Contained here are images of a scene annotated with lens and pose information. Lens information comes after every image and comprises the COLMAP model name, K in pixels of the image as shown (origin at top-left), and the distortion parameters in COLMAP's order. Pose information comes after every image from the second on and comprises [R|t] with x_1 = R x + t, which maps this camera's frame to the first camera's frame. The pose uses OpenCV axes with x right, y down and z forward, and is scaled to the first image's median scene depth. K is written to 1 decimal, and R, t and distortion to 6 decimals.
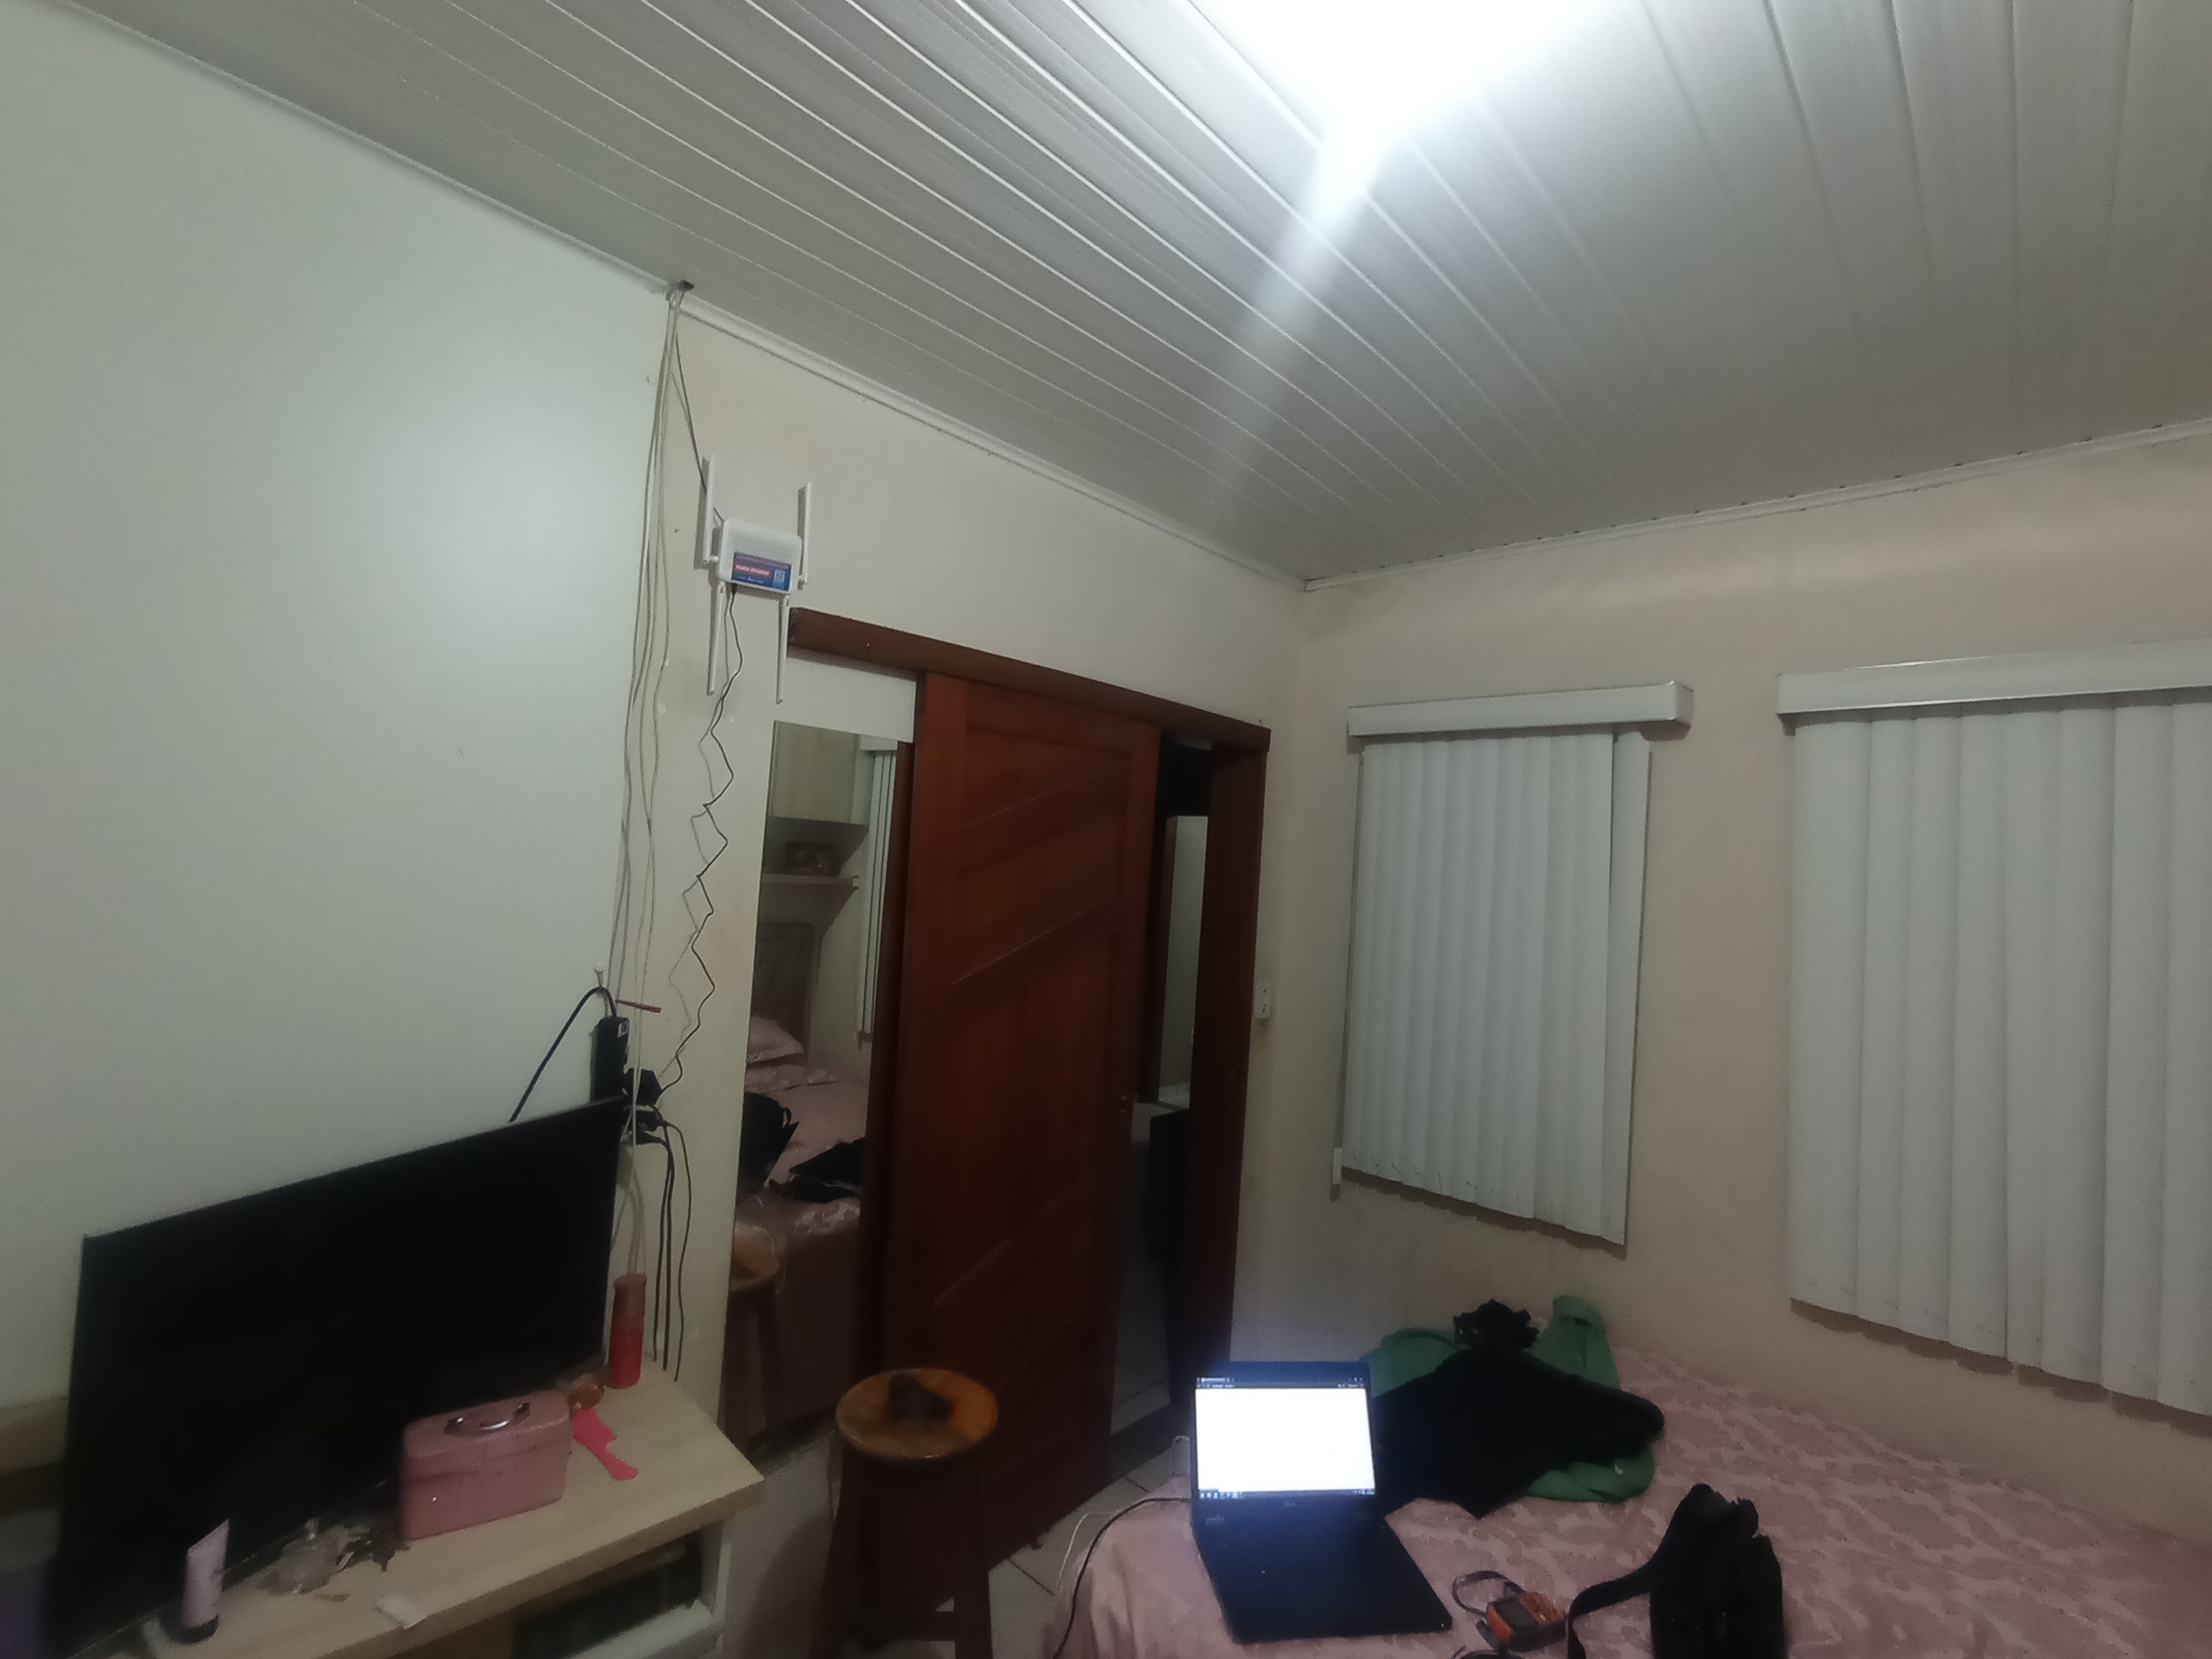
lens RADIAL K [[1006.6, 0, 1105.2], [0, 1006.6, 823.1], [0, 0, 1]] dist [-0.000375, 0.007112]
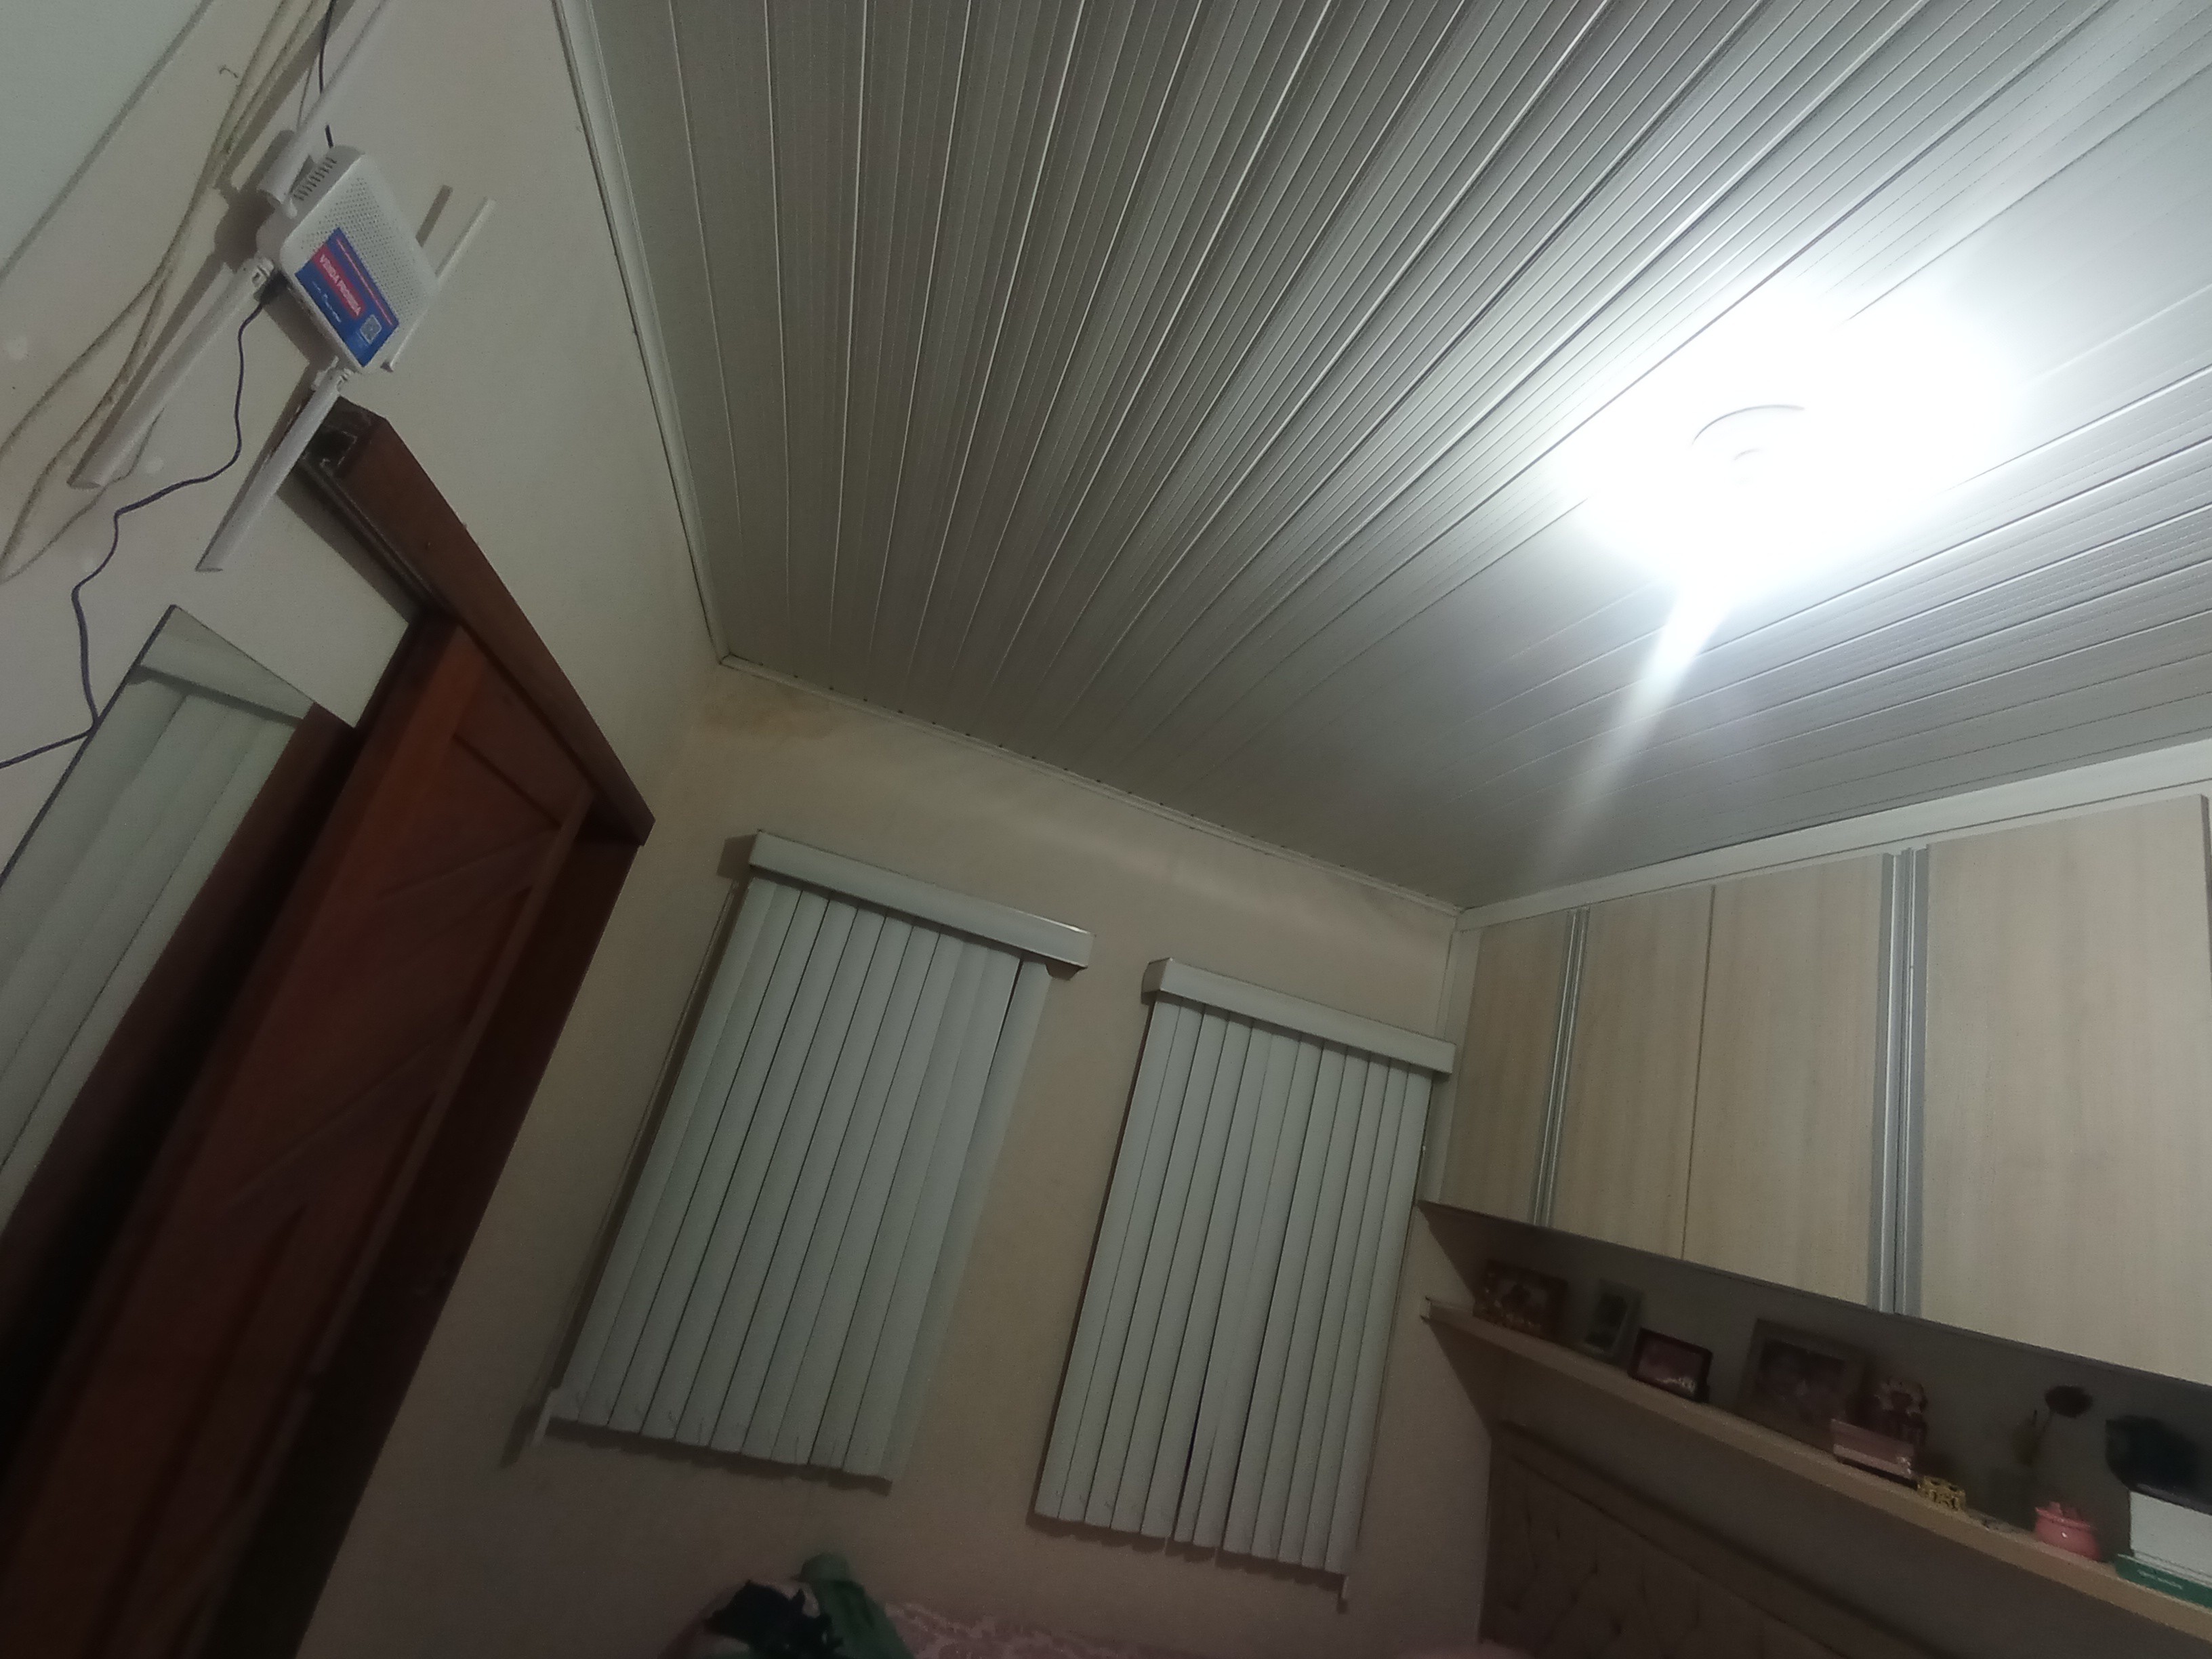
lens RADIAL K [[1015.8, 0, 1106.0], [0, 1015.8, 829.5], [0, 0, 1]] dist [0.000269, 0.000351]
pose [[0.503734, 0.313470, 0.804977, -0.462390], [-0.261498, 0.943452, -0.203756, -0.029959], [-0.823329, -0.107861, 0.557221, 0.468913]]
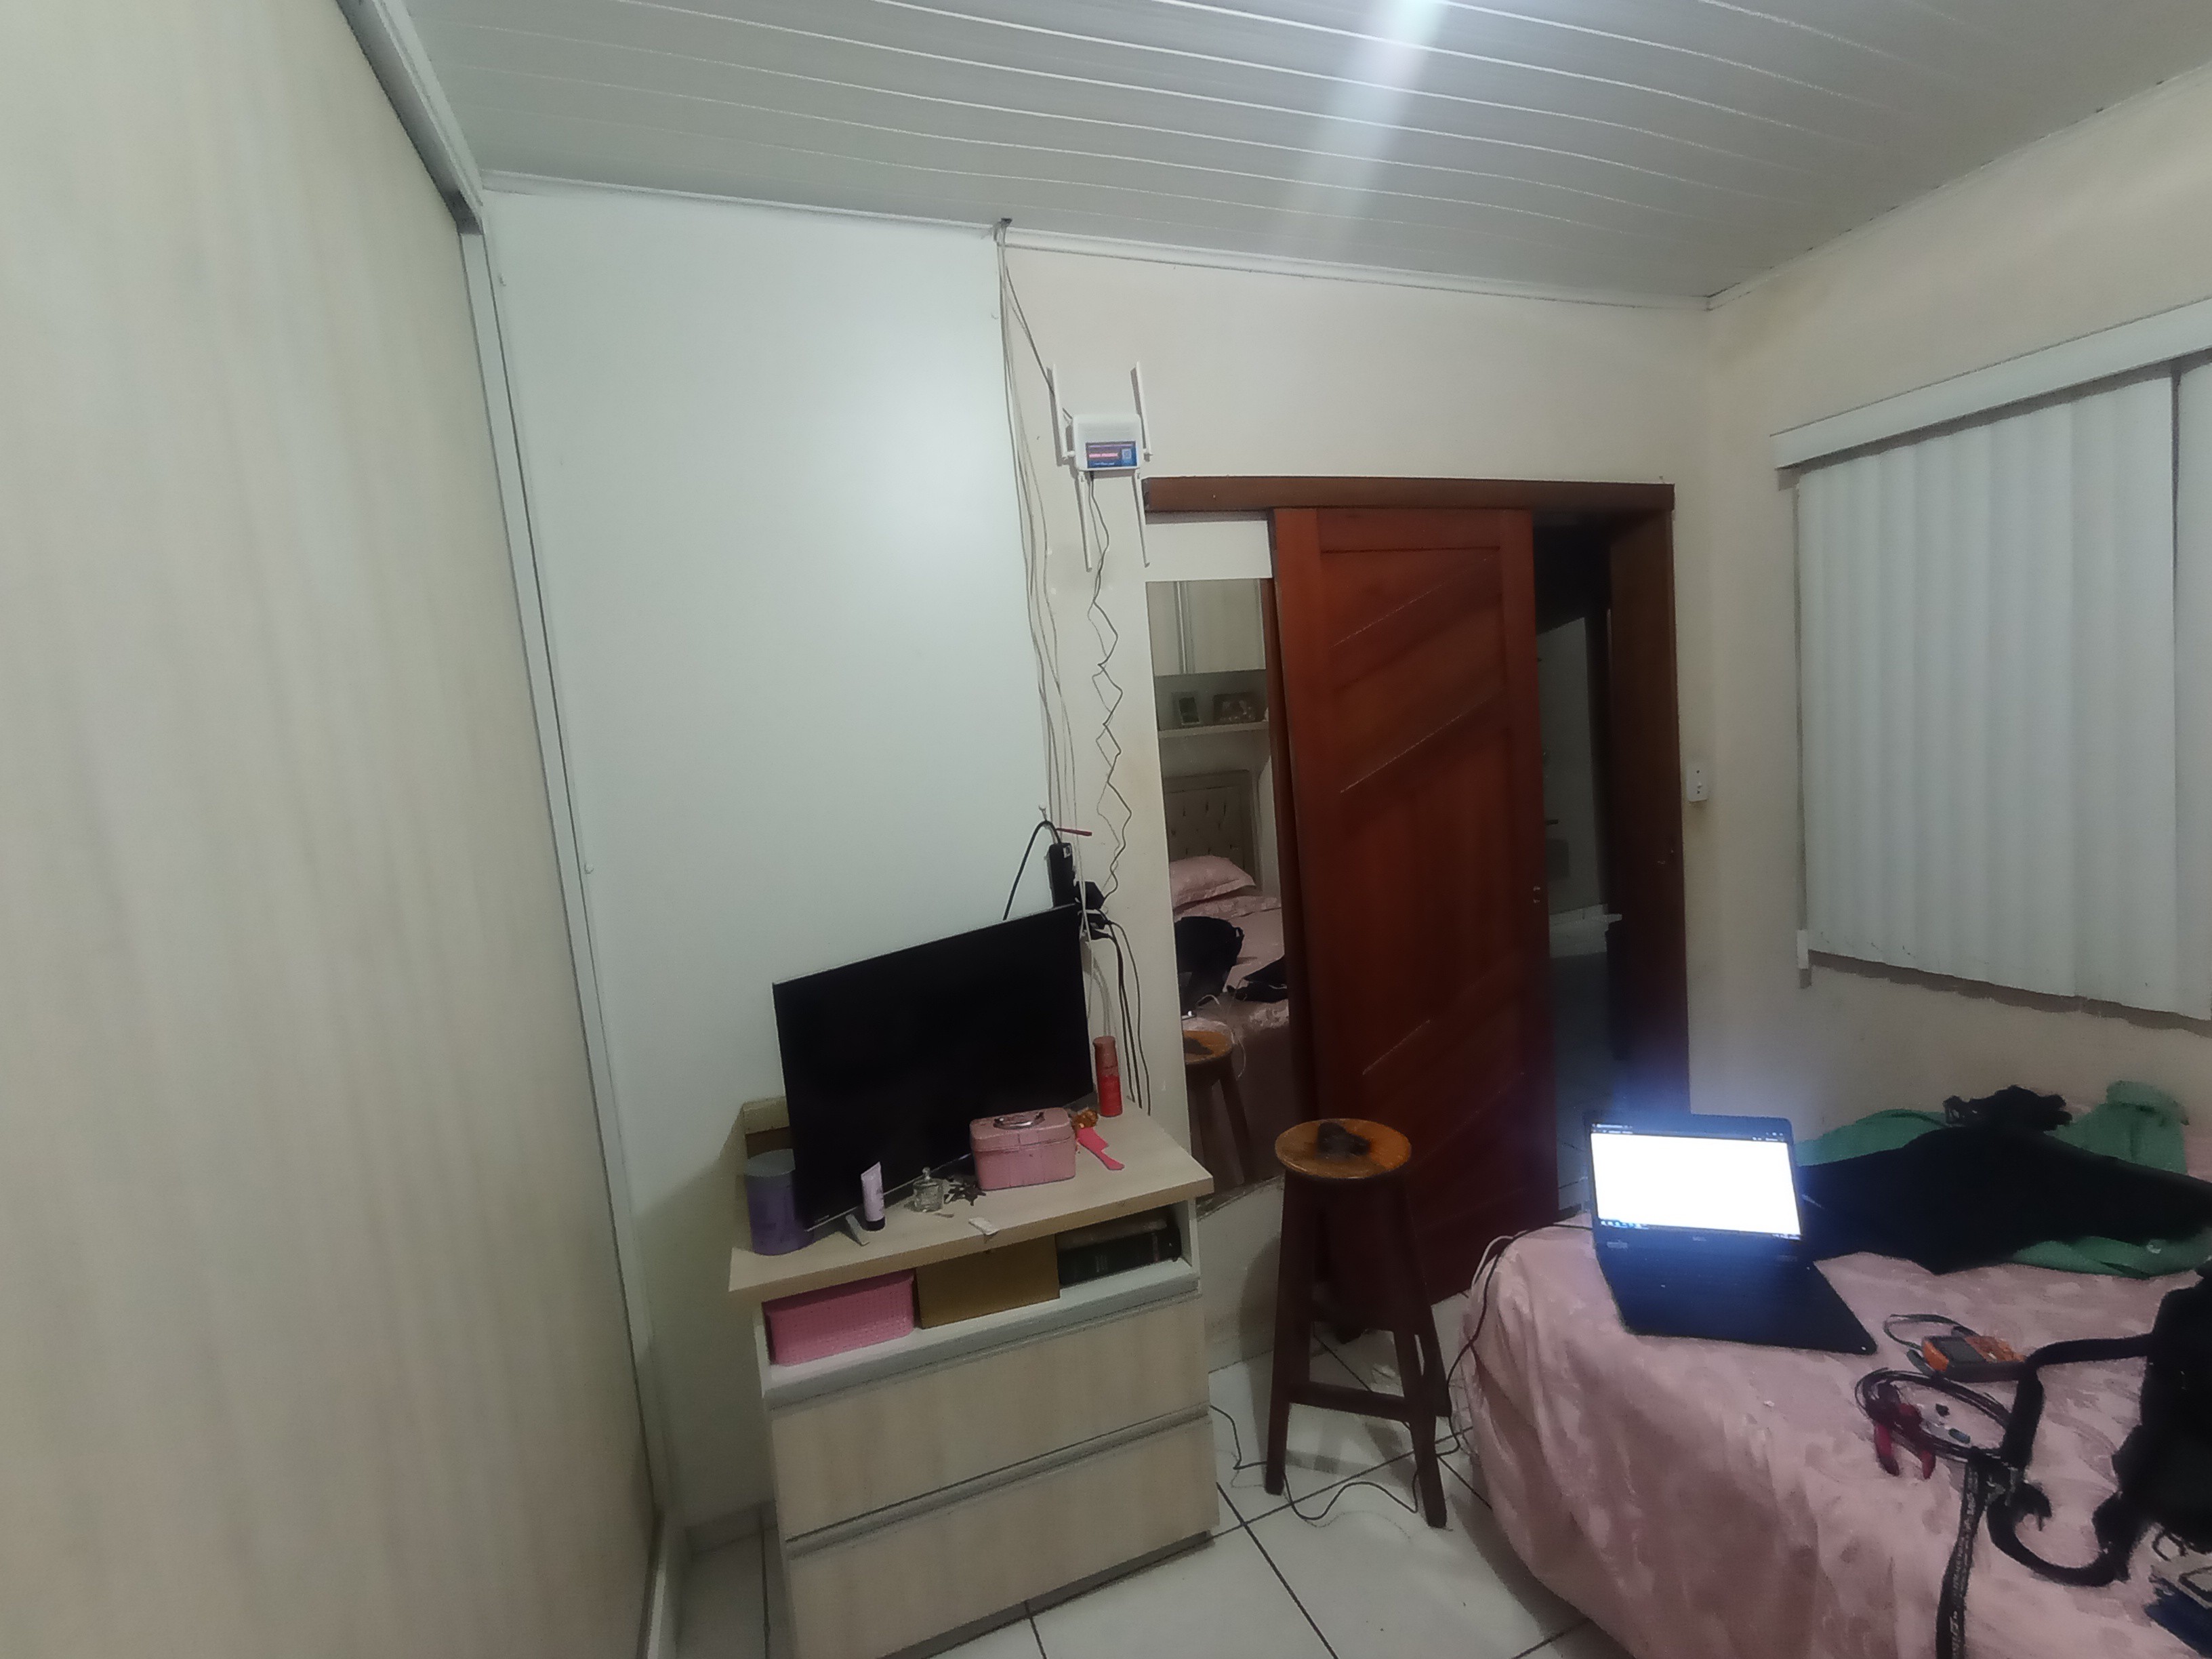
lens RADIAL K [[1006.6, 0, 1105.2], [0, 1006.6, 823.1], [0, 0, 1]] dist [-0.000375, 0.007112]
pose [[0.895826, -0.096162, -0.433877, 0.110804], [0.161669, 0.979931, 0.116612, 0.027268], [0.413956, -0.174608, 0.893394, -0.100961]]
